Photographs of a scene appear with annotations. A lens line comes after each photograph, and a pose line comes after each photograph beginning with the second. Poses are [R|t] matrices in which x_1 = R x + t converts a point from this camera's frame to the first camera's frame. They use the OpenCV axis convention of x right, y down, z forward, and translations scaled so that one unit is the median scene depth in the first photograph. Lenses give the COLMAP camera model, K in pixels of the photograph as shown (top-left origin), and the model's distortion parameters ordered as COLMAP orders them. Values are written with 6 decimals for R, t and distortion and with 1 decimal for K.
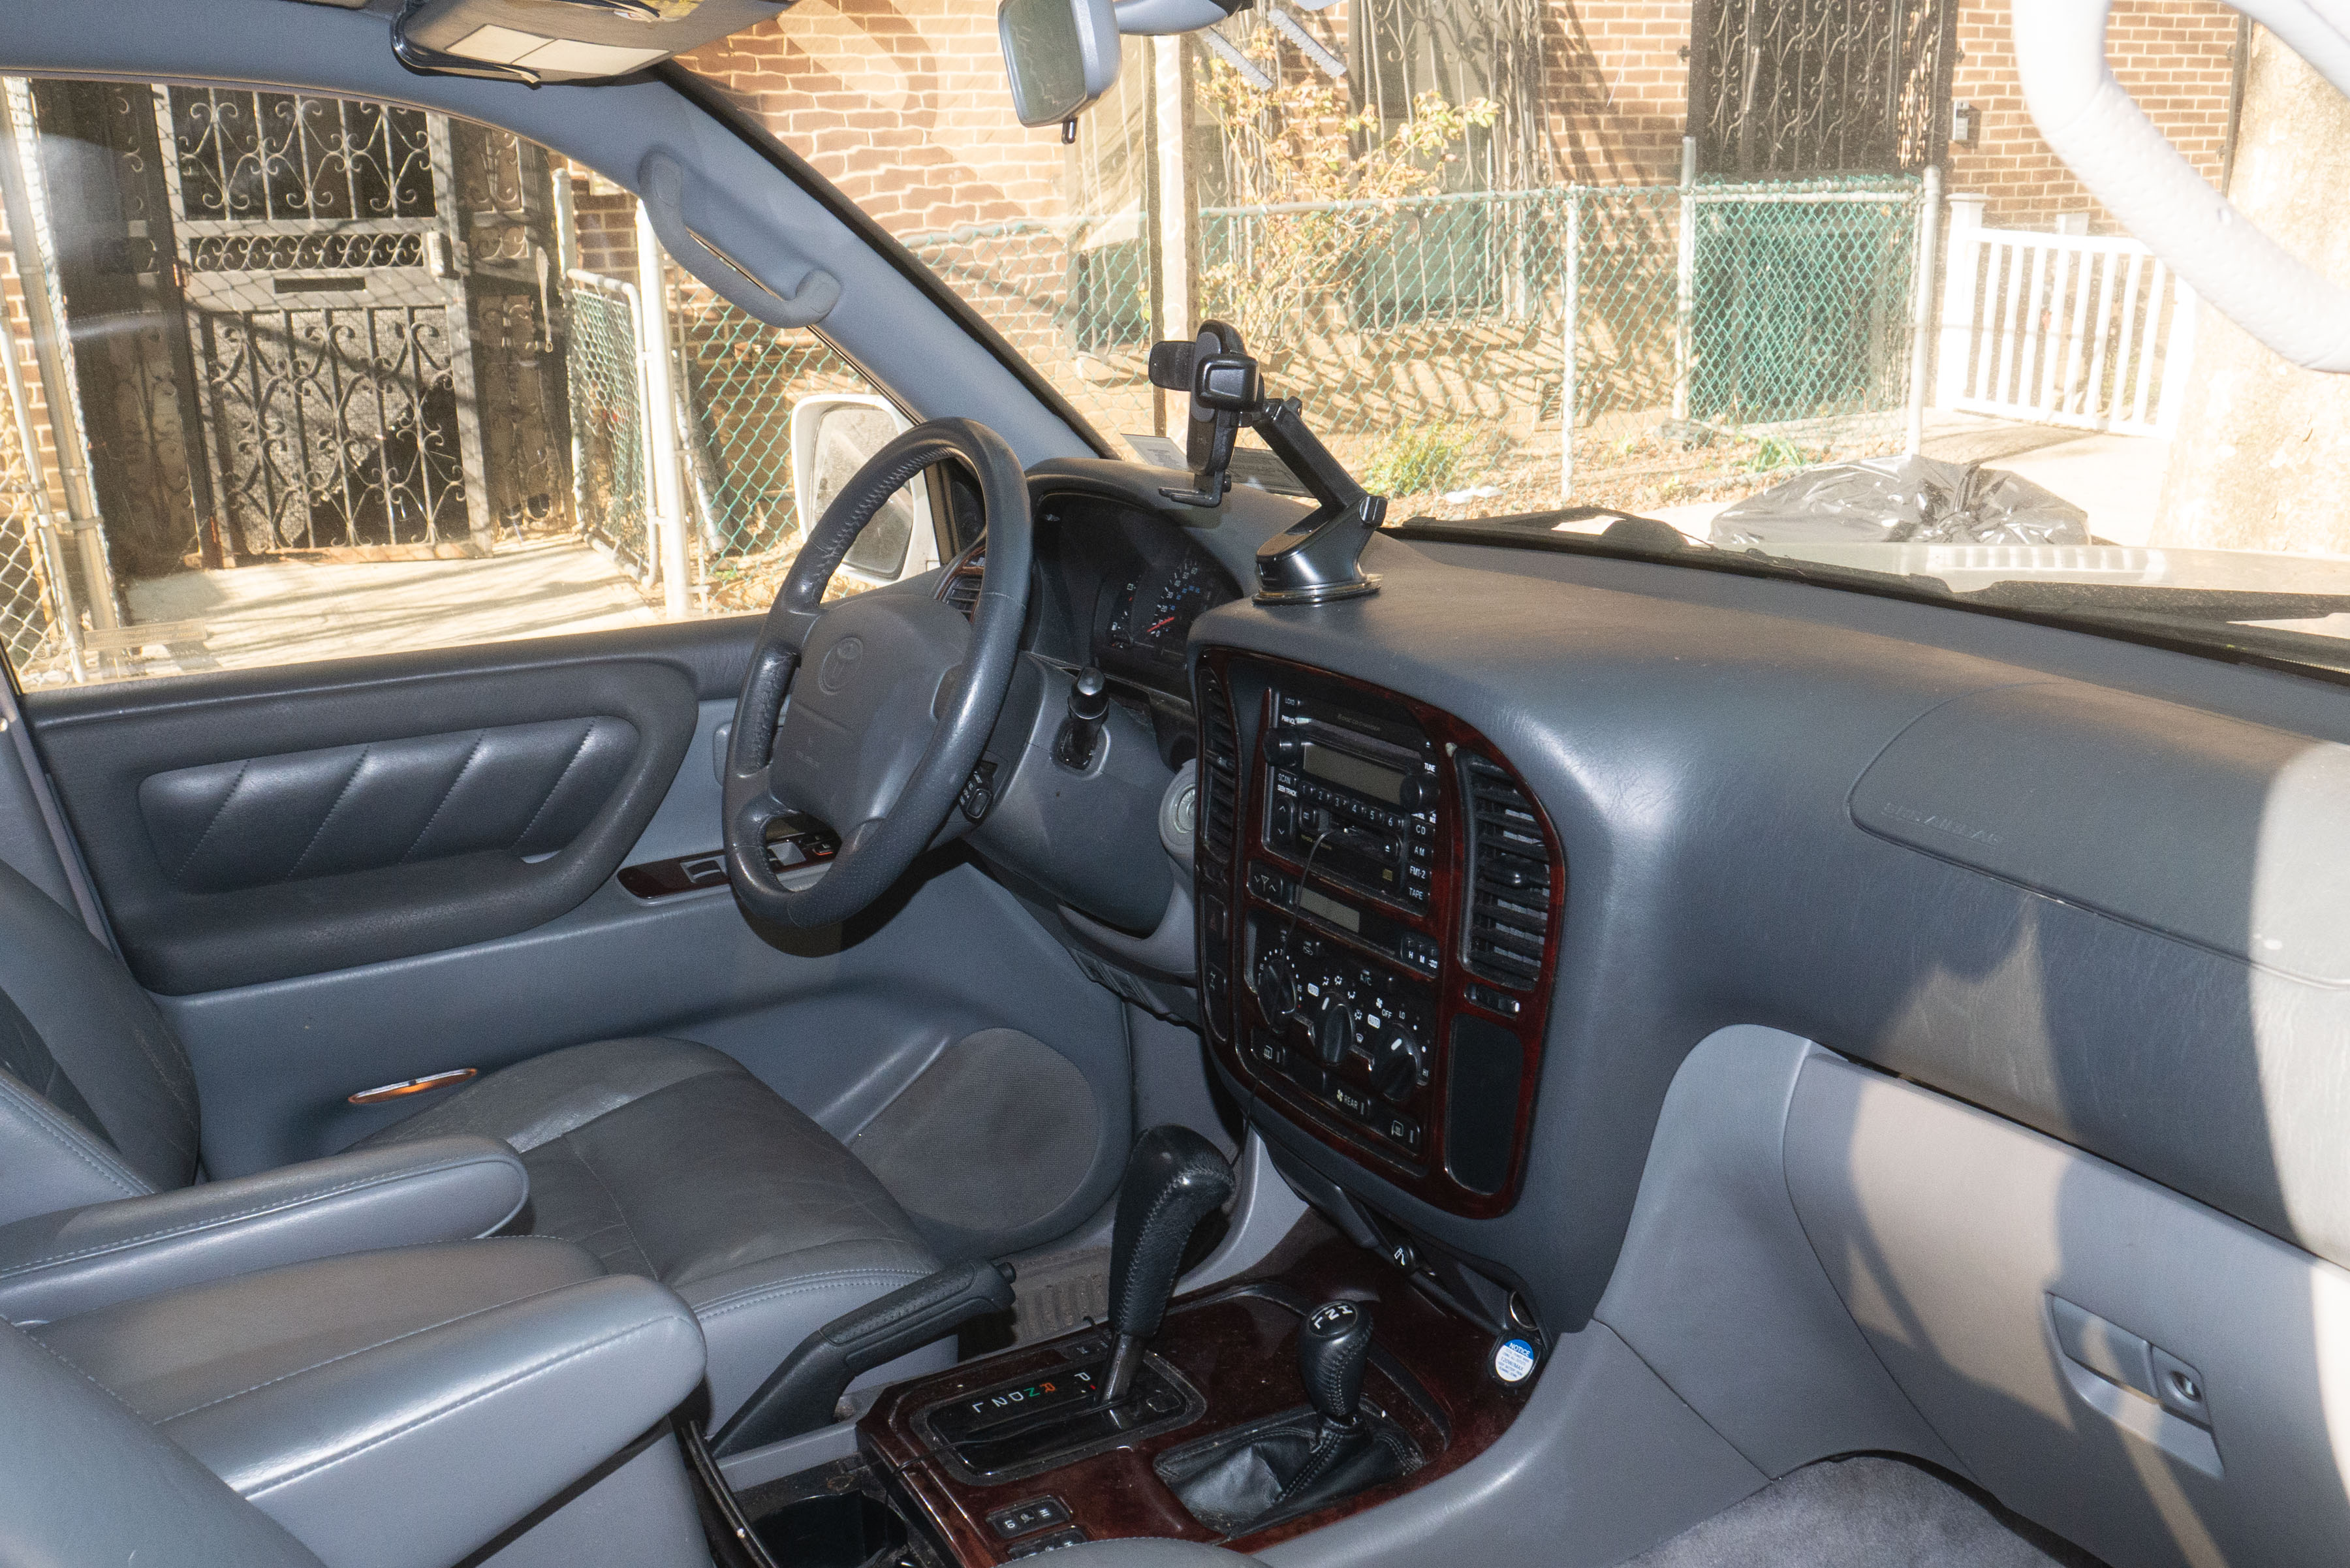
lens RADIAL K [[2160.5, 0, 1182.3], [0, 2160.5, 771.9], [0, 0, 1]] dist [-0.002414, 0.000000]
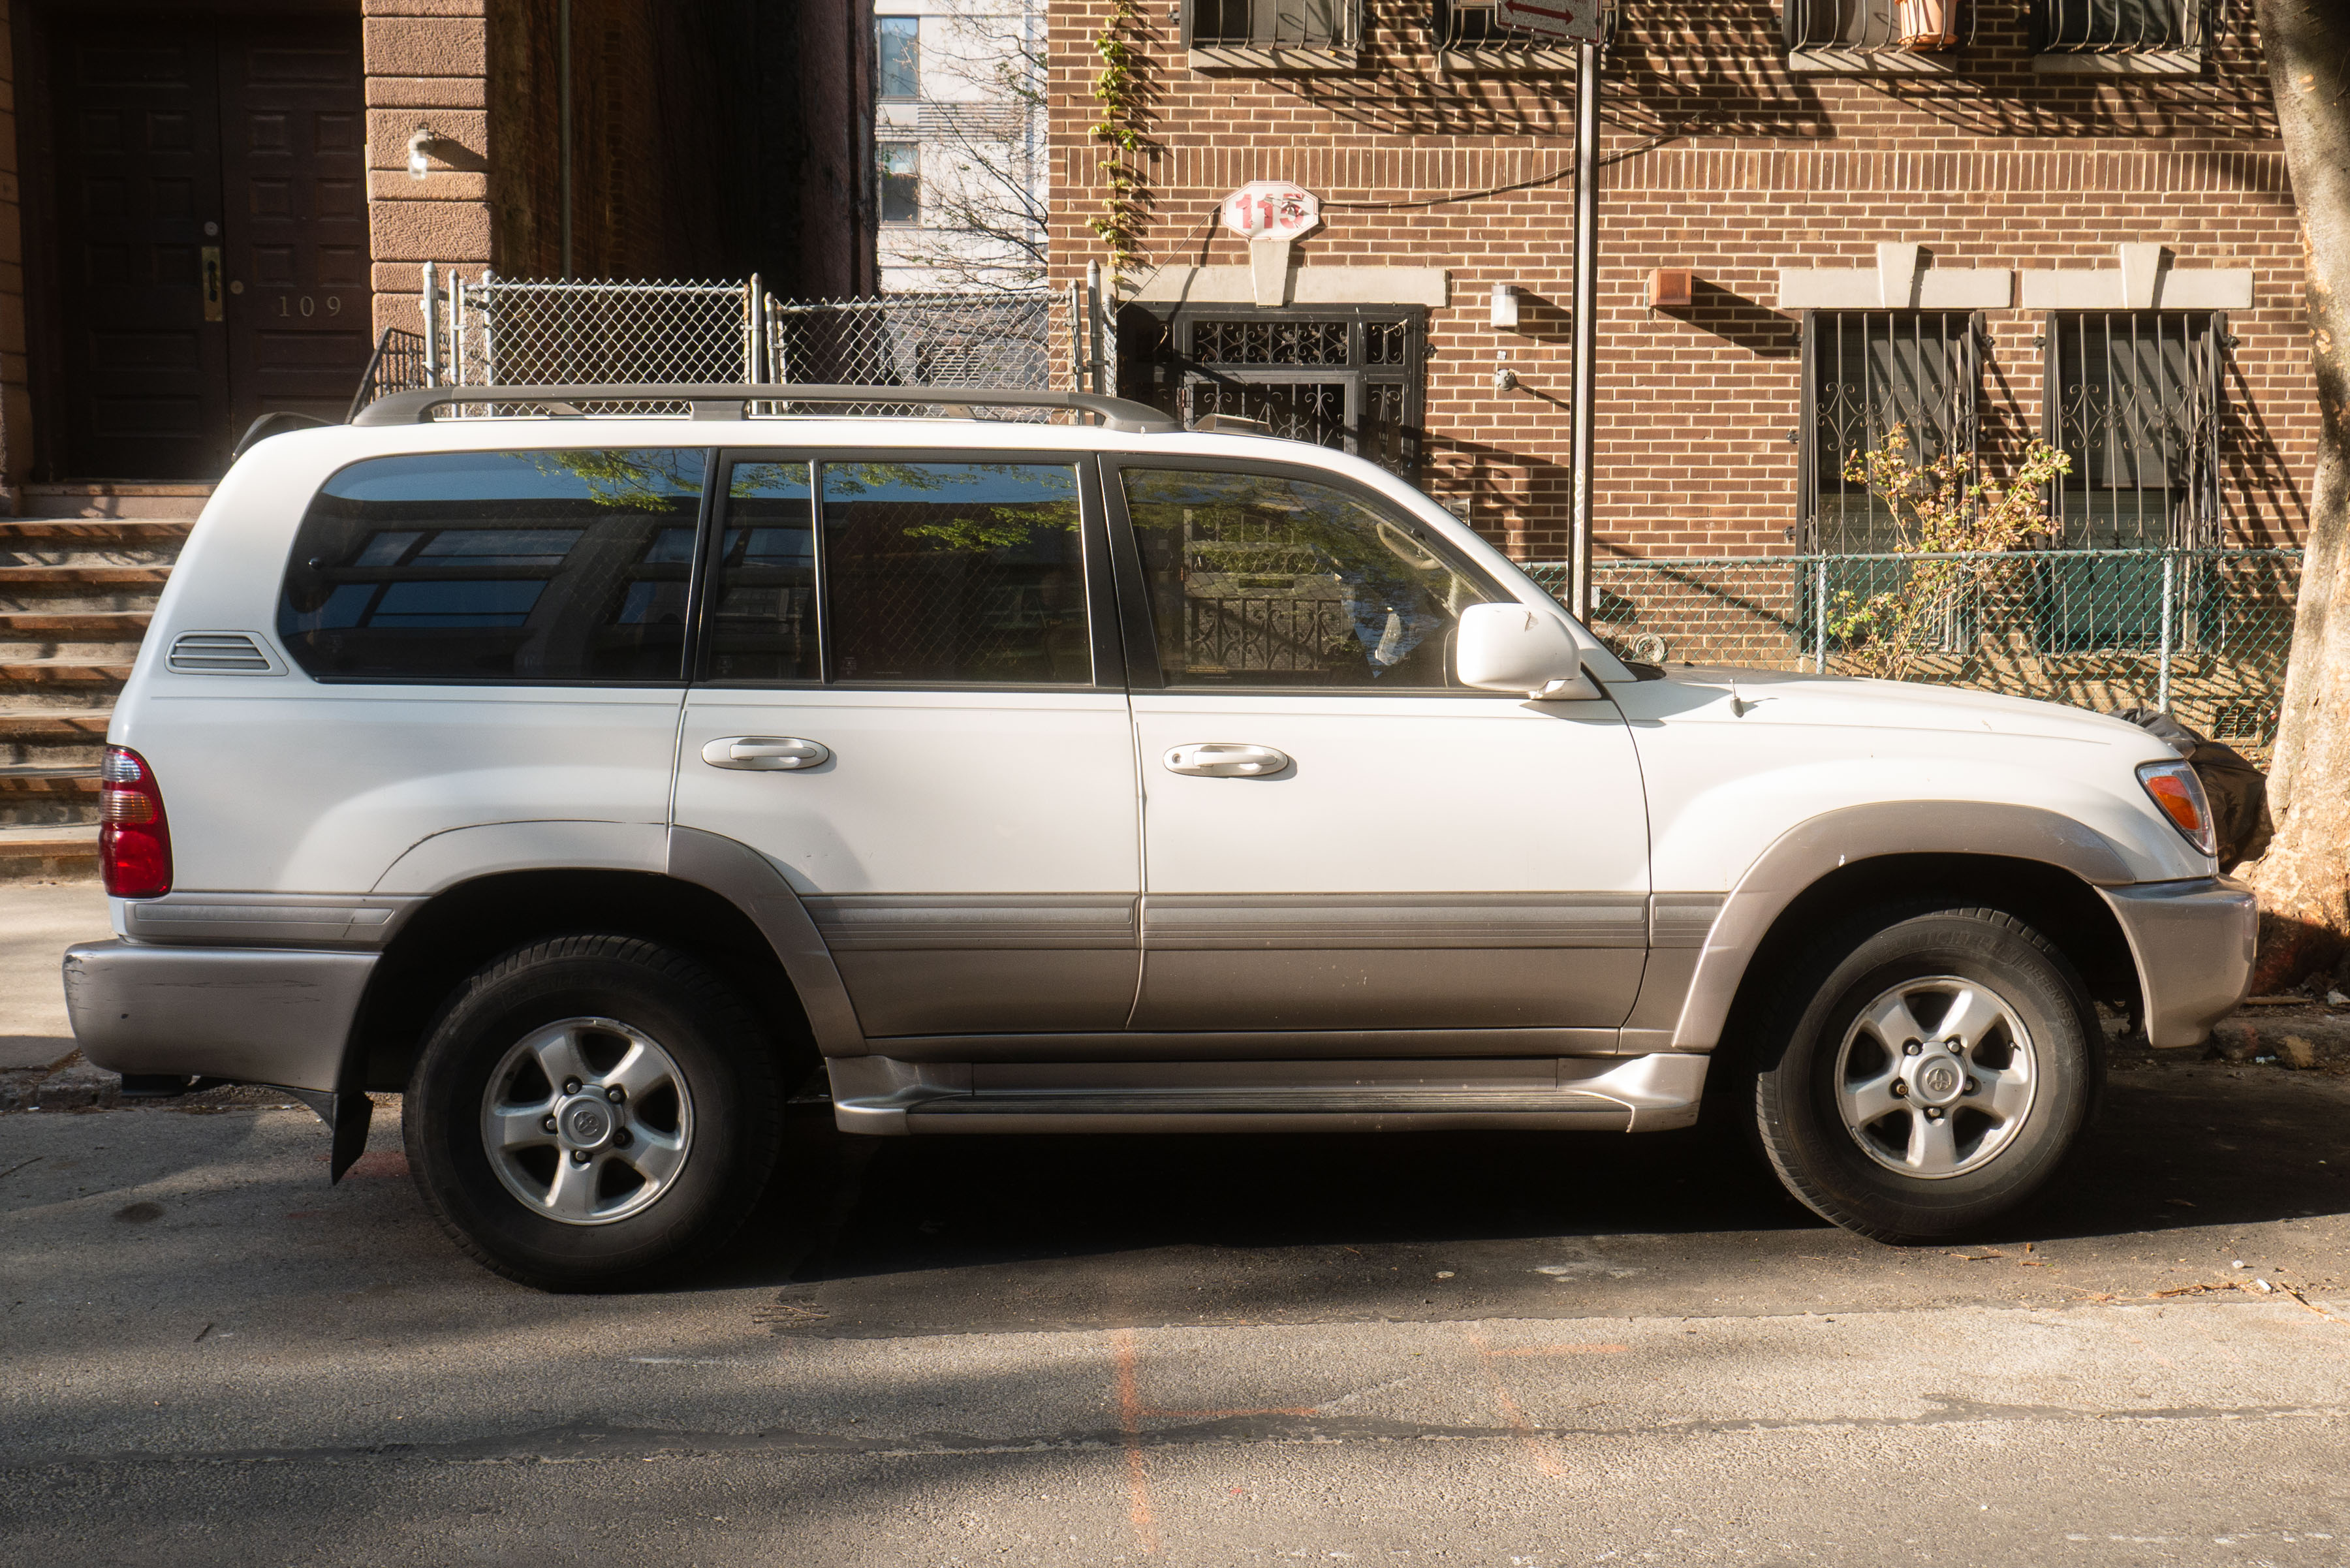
lens RADIAL K [[2686.7, 0, 1174.8], [0, 2686.7, 786.3], [0, 0, 1]] dist [-0.007422, 0.000000]
pose [[0.910315, 0.067257, -0.408415, 0.268360], [-0.133273, 0.981791, -0.135372, 0.148271], [0.391873, 0.177662, 0.902702, -0.586608]]
